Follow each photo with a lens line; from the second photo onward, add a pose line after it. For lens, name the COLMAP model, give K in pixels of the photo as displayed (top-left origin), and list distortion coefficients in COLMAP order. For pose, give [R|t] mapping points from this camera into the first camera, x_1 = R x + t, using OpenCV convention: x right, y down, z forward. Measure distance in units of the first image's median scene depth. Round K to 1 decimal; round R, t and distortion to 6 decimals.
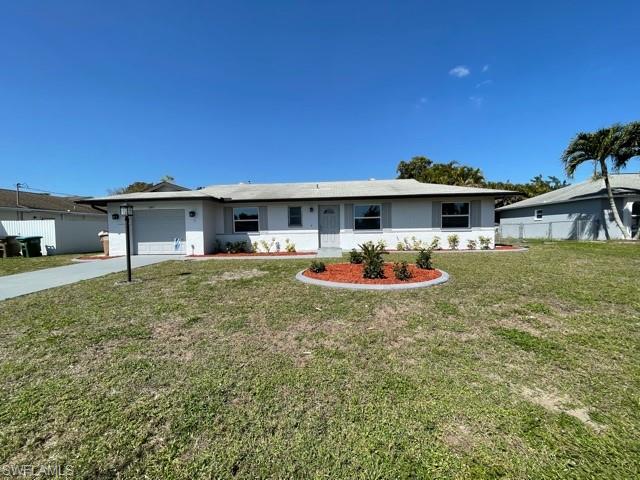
lens RADIAL K [[260.1, 0, 317.1], [0, 260.1, 241.6], [0, 0, 1]] dist [-0.000628, -0.000310]
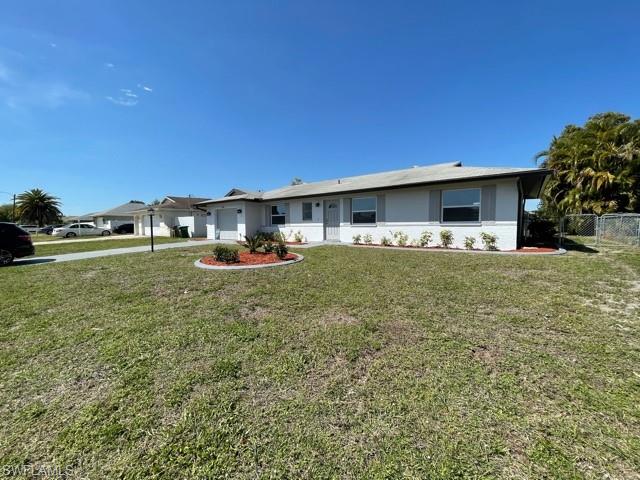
lens RADIAL K [[260.1, 0, 317.1], [0, 260.1, 241.6], [0, 0, 1]] dist [-0.000628, -0.000310]
pose [[0.820377, 0.045607, -0.570002, 0.609064], [-0.028212, 0.998829, 0.039314, -0.010157], [0.571127, -0.016172, 0.820702, 0.088522]]
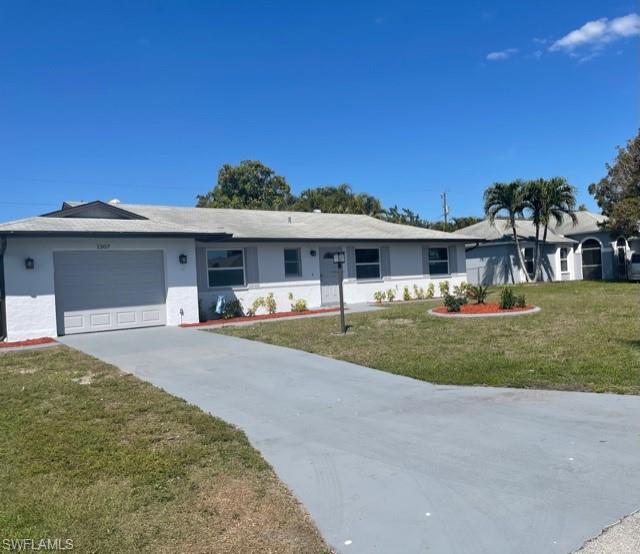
lens RADIAL K [[553.2, 0, 370.0], [0, 553.2, 278.7], [0, 0, 1]] dist [0.103297, -0.184730]
pose [[0.716646, -0.023122, 0.697054, -1.011140], [0.067692, 0.997038, -0.036522, 0.019387], [-0.694144, 0.073358, 0.716088, -0.249969]]
